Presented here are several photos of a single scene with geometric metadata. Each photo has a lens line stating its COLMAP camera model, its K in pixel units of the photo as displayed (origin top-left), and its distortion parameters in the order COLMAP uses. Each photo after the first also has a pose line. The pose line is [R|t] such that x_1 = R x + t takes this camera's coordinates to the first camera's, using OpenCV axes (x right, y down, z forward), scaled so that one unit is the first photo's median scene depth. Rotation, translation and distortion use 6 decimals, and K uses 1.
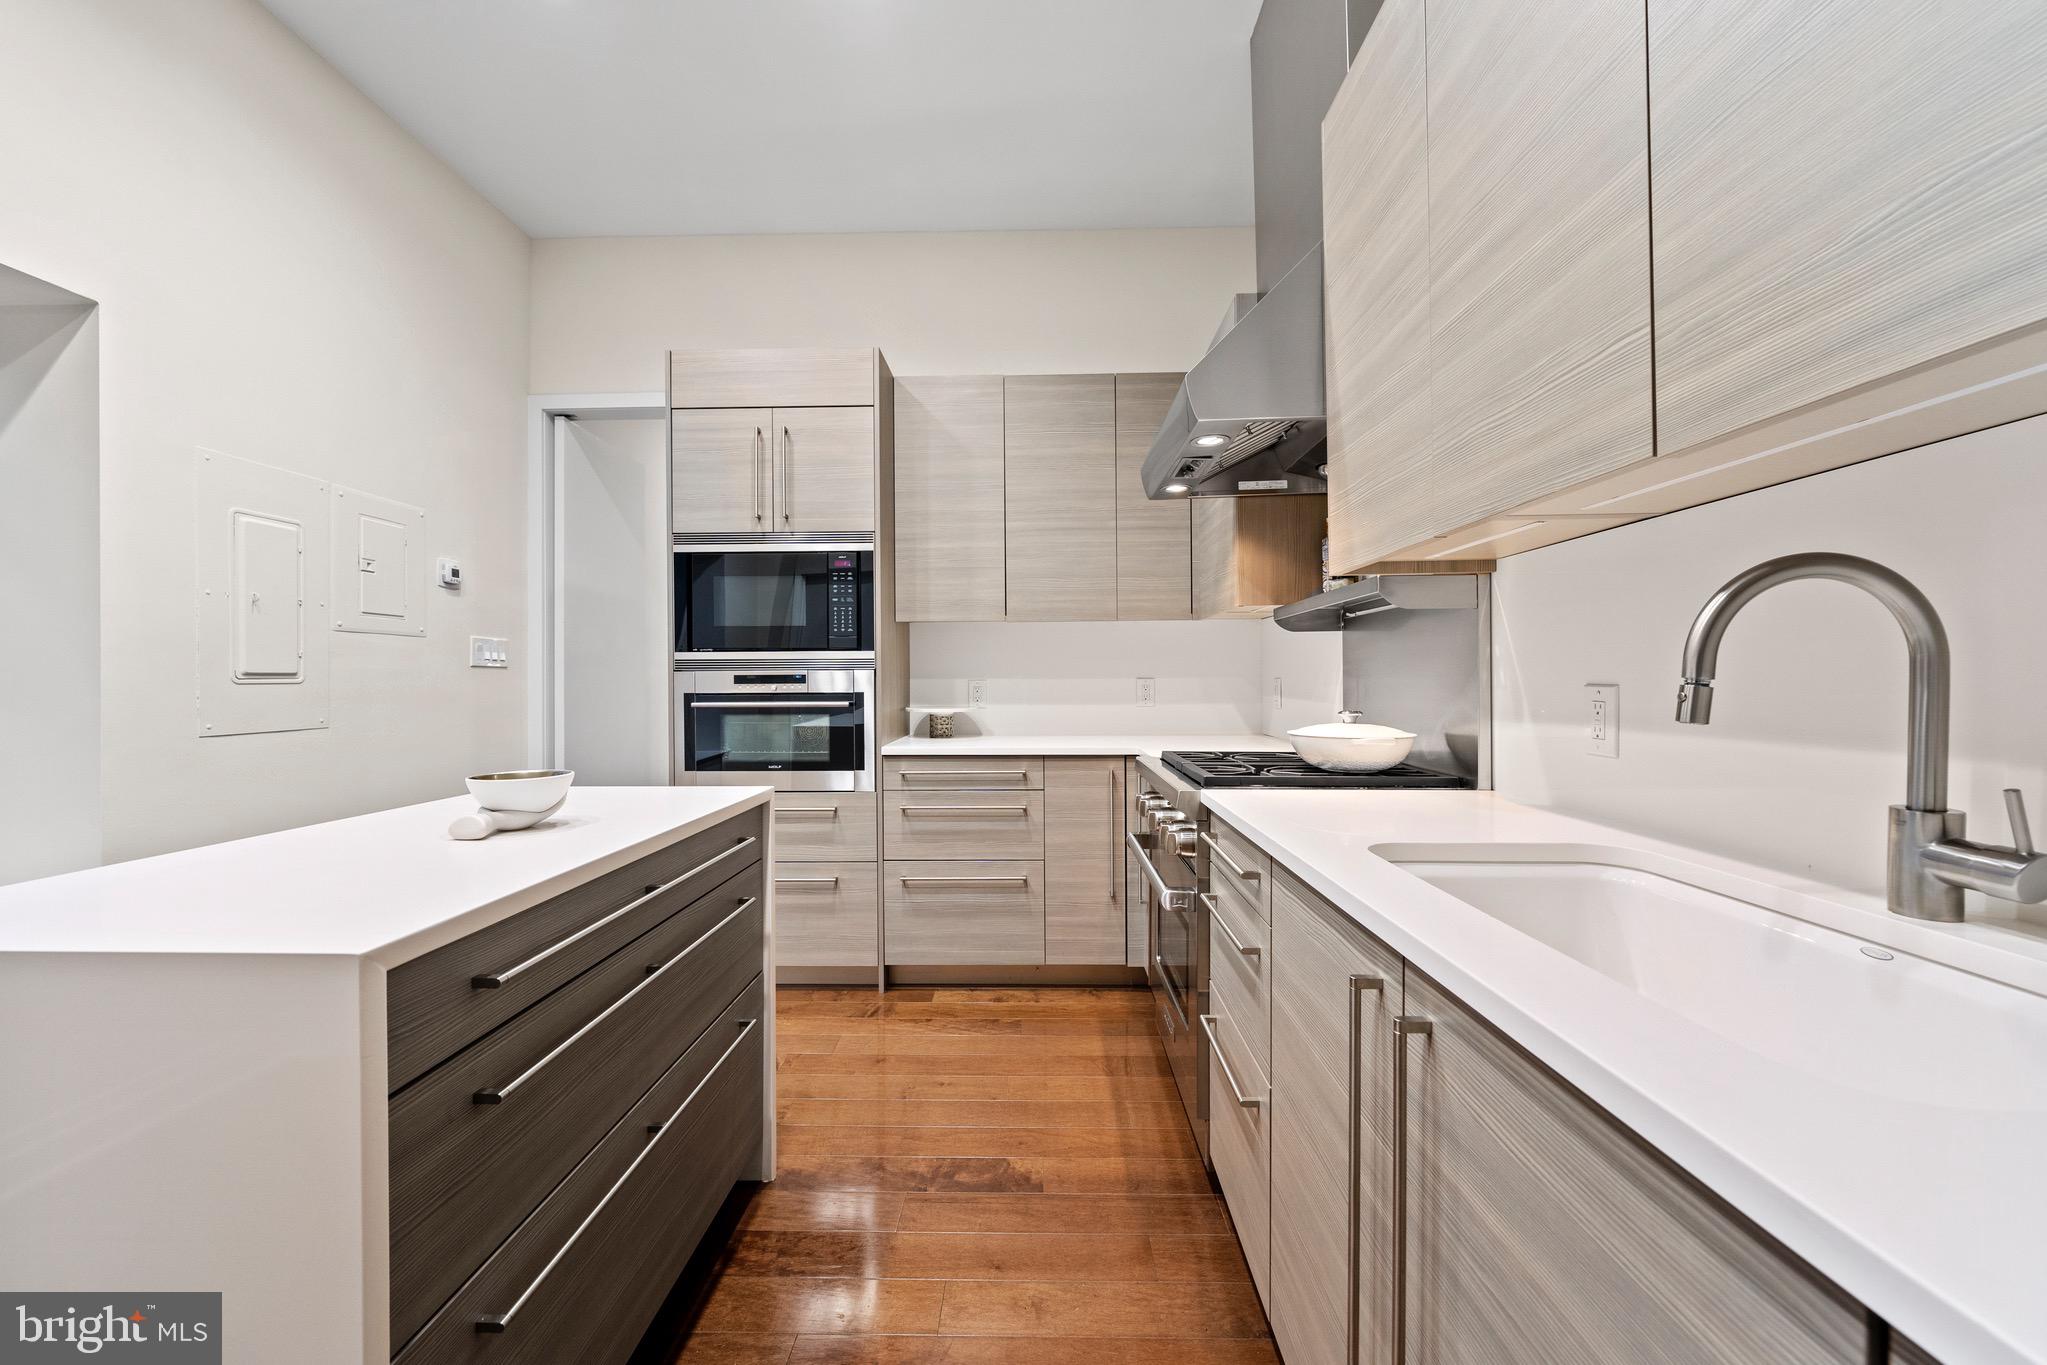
lens RADIAL K [[765.1, 0, 1023.5], [0, 765.1, 682.5], [0, 0, 1]] dist [-0.002343, -0.000241]
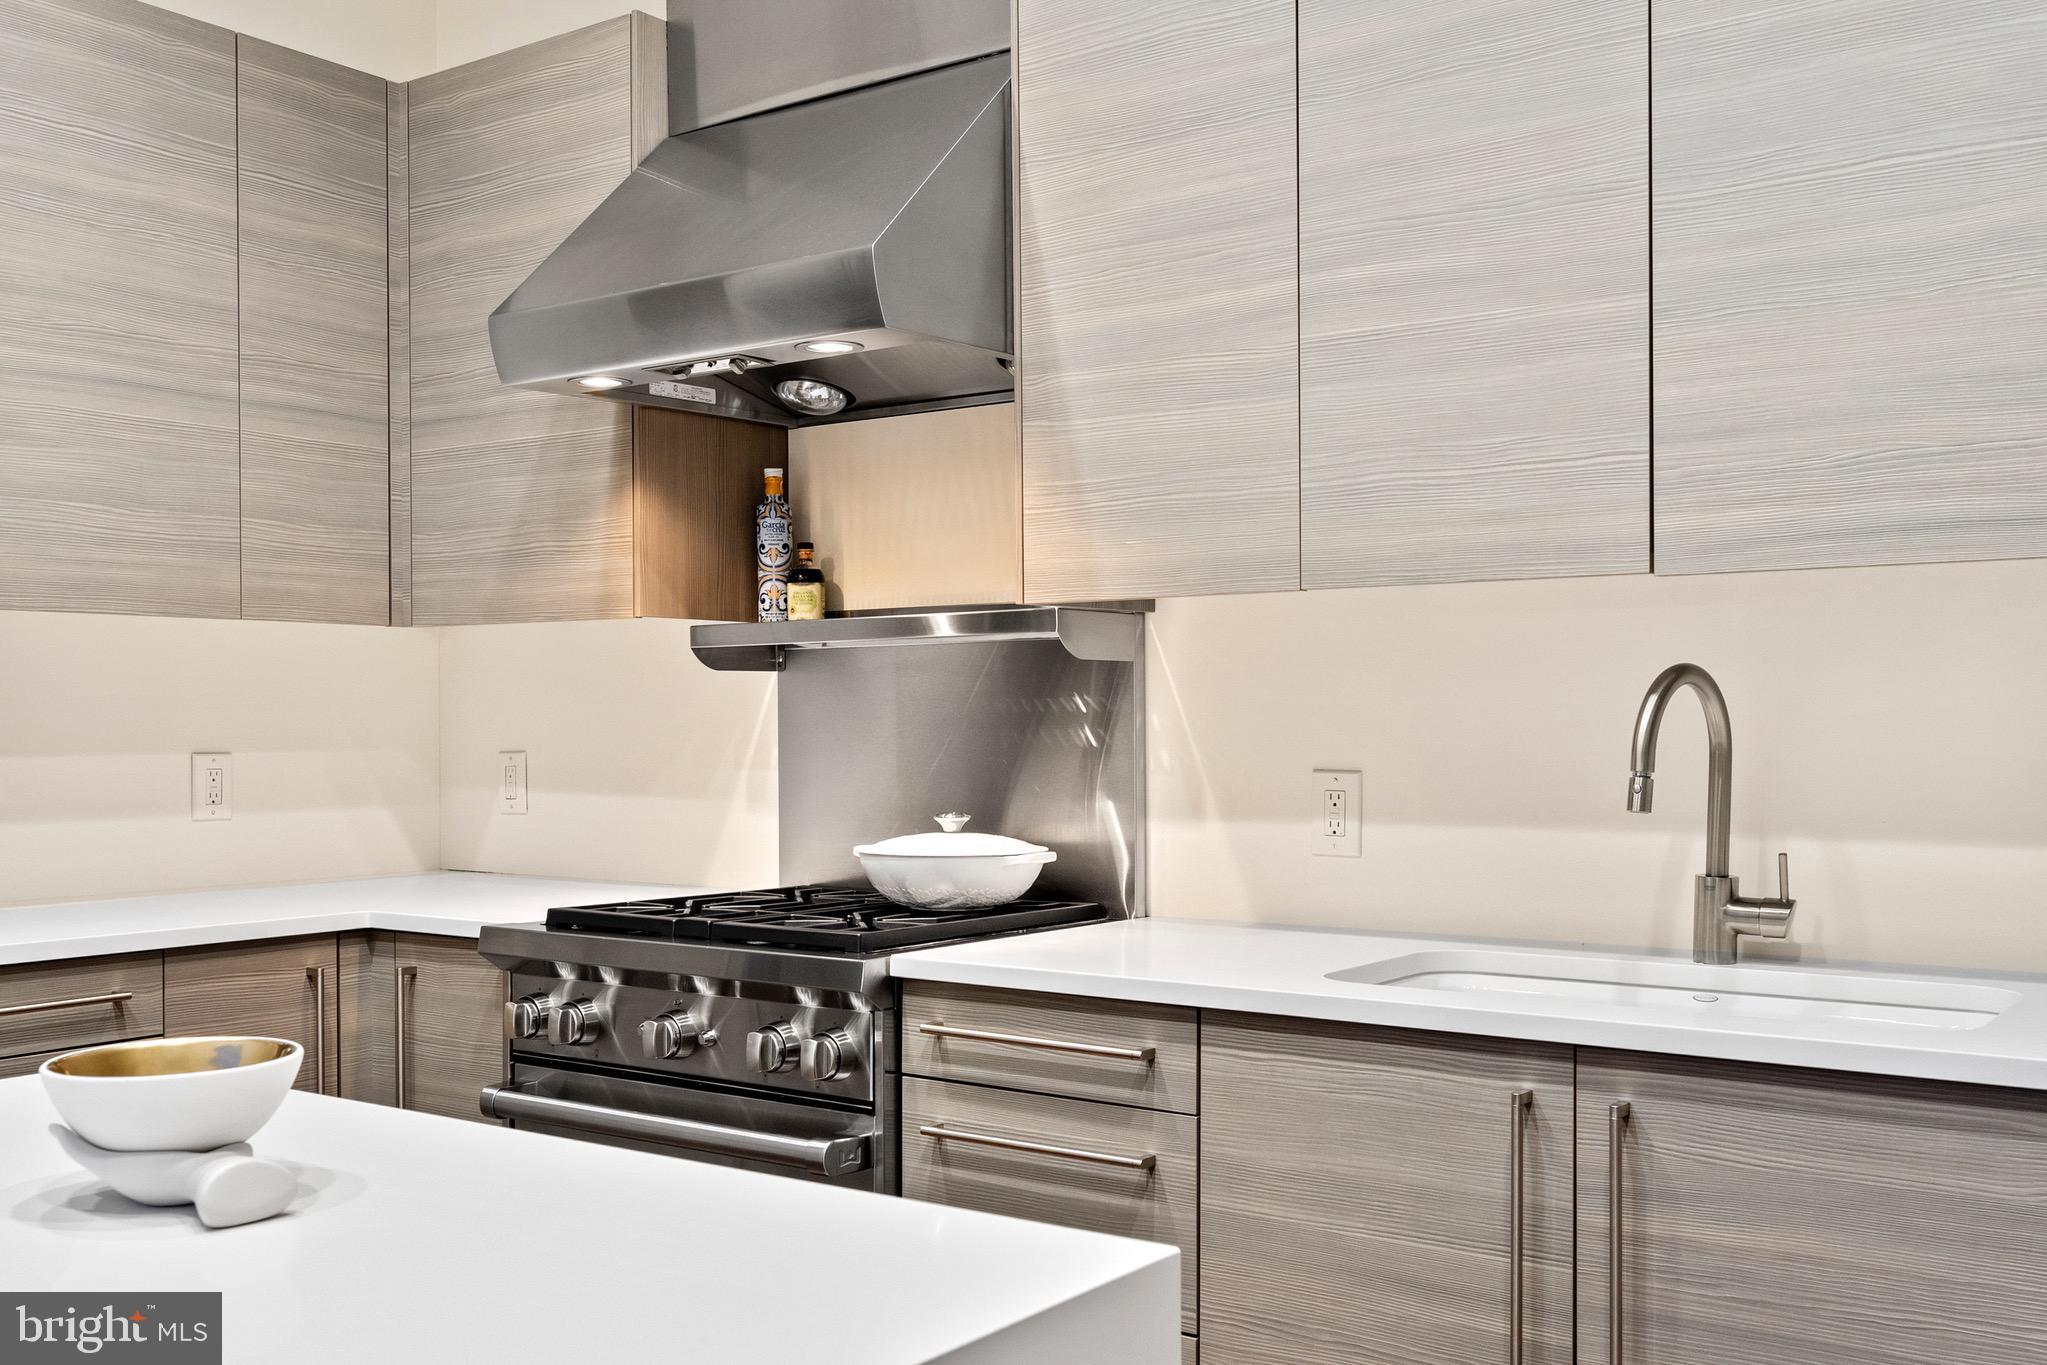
lens RADIAL K [[1912.1, 0, 1025.5], [0, 1912.1, 738.8], [0, 0, 1]] dist [0.003175, -0.002713]
pose [[0.560901, -0.002689, 0.827878, -0.554410], [0.001909, 0.999996, 0.001954, -0.017473], [-0.827881, 0.000484, 0.560904, 0.054107]]
